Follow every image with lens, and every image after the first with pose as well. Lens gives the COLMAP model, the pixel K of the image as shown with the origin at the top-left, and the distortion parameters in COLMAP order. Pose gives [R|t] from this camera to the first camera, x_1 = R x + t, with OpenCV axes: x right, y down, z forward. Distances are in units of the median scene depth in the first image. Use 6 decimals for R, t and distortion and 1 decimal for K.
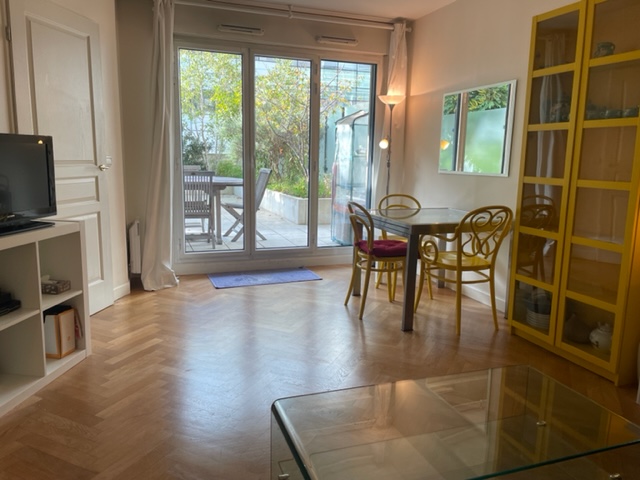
lens RADIAL K [[474.6, 0, 320.8], [0, 474.6, 232.8], [0, 0, 1]] dist [0.092721, -0.126910]
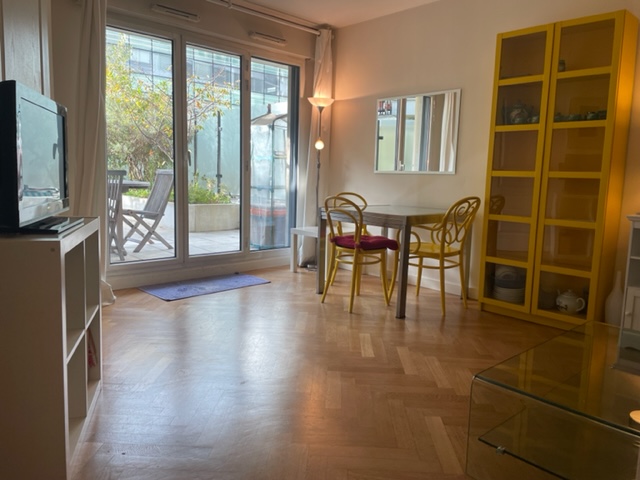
lens RADIAL K [[474.6, 0, 320.8], [0, 474.6, 232.8], [0, 0, 1]] dist [0.092721, -0.126910]
pose [[0.921384, -0.041244, 0.386460, -0.278955], [0.051735, 0.998520, -0.016780, 0.019923], [-0.385196, 0.035455, 0.922154, 0.070109]]
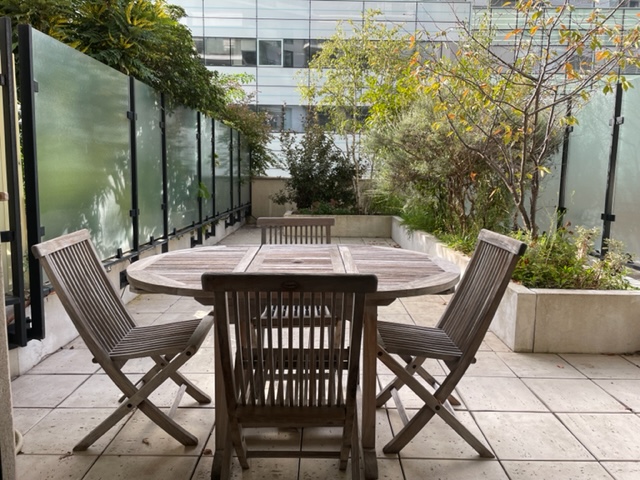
lens RADIAL K [[474.6, 0, 320.8], [0, 474.6, 232.8], [0, 0, 1]] dist [0.092721, -0.126910]
pose [[0.935530, 0.038466, -0.351145, -0.103131], [-0.054279, 0.997902, -0.035297, -0.163192], [0.349051, 0.052081, 0.935655, 0.891259]]
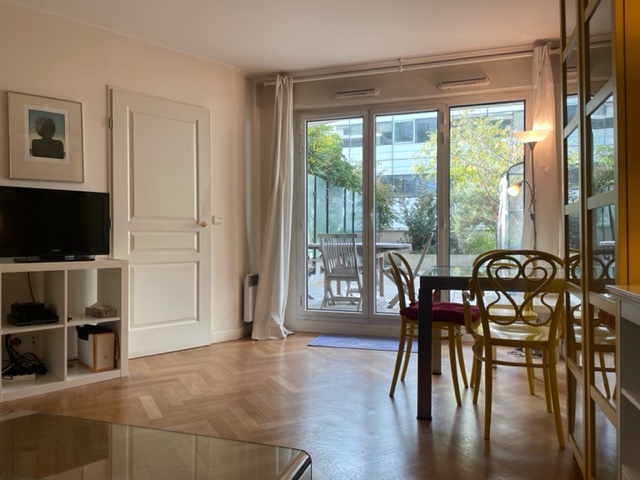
lens RADIAL K [[474.6, 0, 320.8], [0, 474.6, 232.8], [0, 0, 1]] dist [0.092721, -0.126910]
pose [[0.792367, -0.029209, -0.609345, 0.381542], [-0.079185, 0.985478, -0.150208, 0.030781], [0.604884, 0.167271, 0.778548, 0.201620]]
